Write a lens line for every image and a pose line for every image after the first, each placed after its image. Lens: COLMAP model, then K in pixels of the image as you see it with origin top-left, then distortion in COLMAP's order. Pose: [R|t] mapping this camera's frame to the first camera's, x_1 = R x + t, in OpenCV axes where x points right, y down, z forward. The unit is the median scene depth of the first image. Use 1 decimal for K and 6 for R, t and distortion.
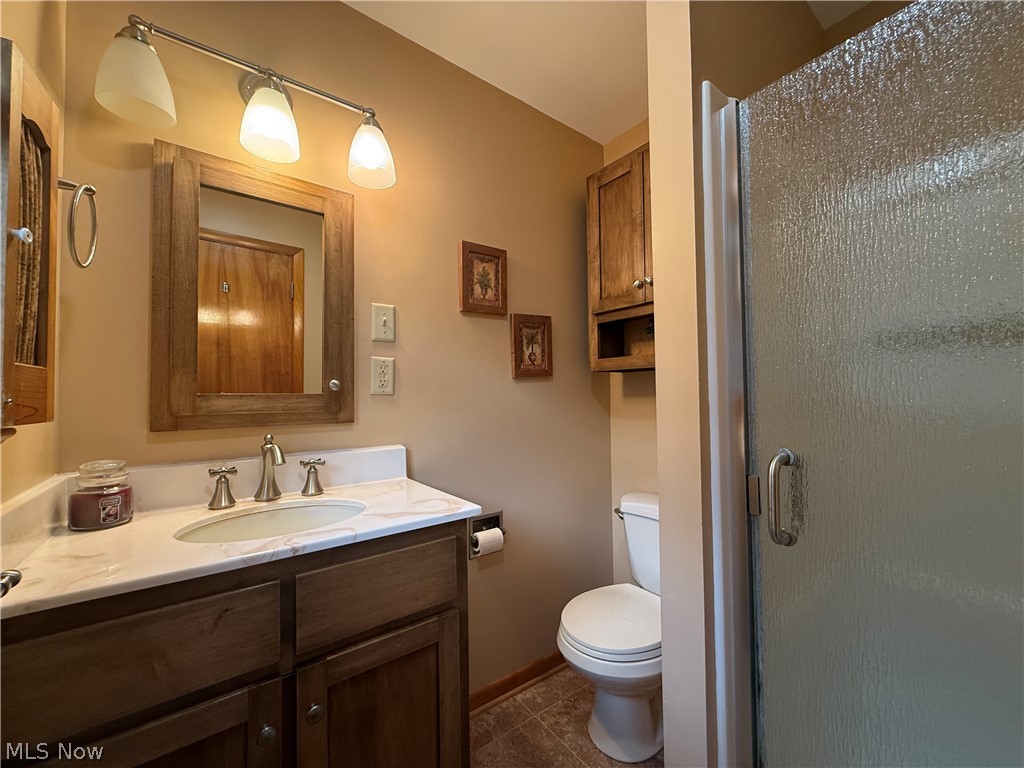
lens RADIAL K [[408.1, 0, 508.6], [0, 408.1, 385.2], [0, 0, 1]] dist [0.001498, -0.000437]
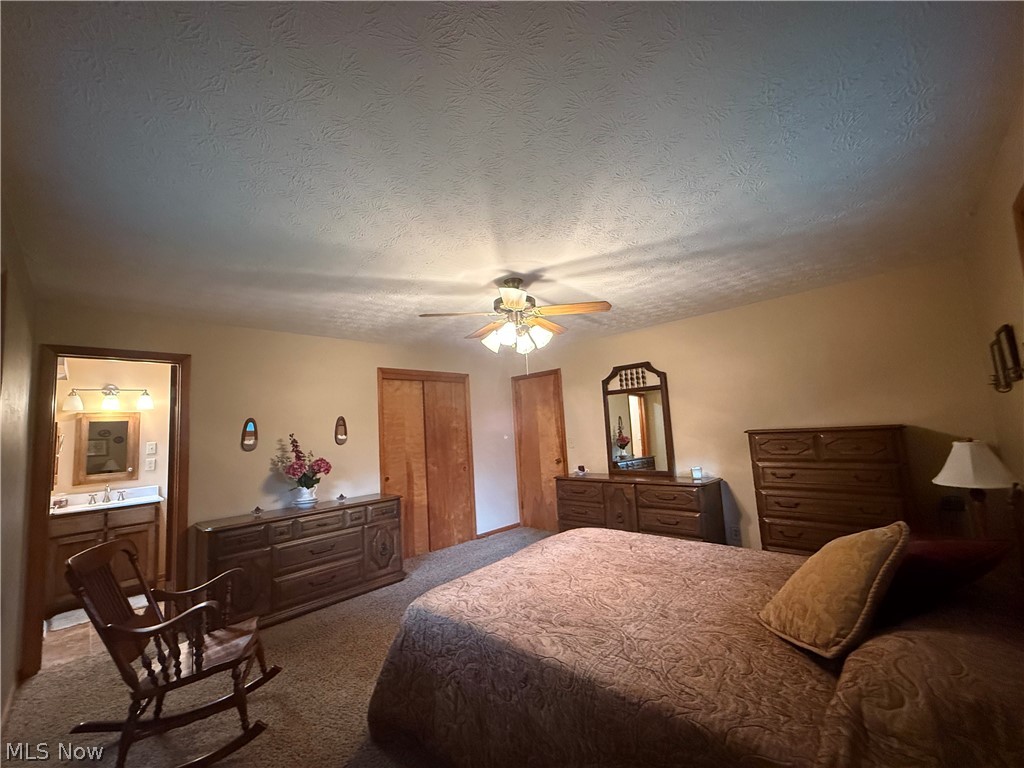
lens RADIAL K [[408.1, 0, 508.6], [0, 408.1, 385.2], [0, 0, 1]] dist [0.001498, -0.000437]
pose [[0.987093, -0.033473, 0.156613, 2.915634], [0.046407, 0.995740, -0.079673, -0.375195], [-0.153278, 0.085913, 0.984441, -3.912314]]
